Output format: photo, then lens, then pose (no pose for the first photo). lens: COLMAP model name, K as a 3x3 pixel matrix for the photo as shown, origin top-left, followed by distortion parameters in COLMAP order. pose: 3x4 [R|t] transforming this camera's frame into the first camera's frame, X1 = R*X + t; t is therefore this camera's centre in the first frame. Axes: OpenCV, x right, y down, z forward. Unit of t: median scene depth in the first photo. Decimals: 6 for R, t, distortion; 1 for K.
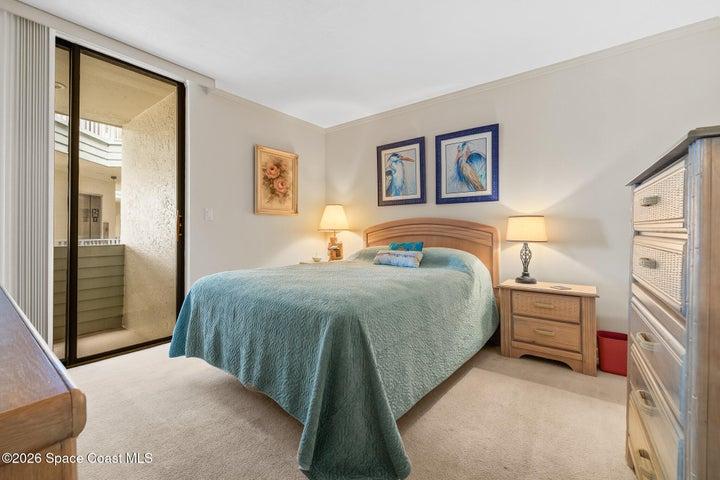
lens RADIAL K [[303.2, 0, 355.2], [0, 303.2, 234.5], [0, 0, 1]] dist [0.000853, 0.000324]
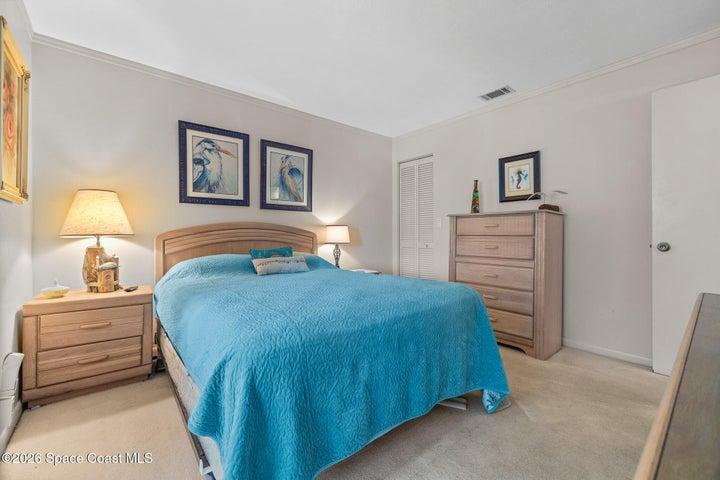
lens RADIAL K [[303.2, 0, 355.1], [0, 303.2, 236.3], [0, 0, 1]] dist [0.000853, 0.000324]
pose [[0.220821, -0.004655, 0.975303, -0.610360], [0.010552, 0.999941, 0.002384, -0.010085], [-0.975257, 0.009765, 0.220858, 0.480878]]
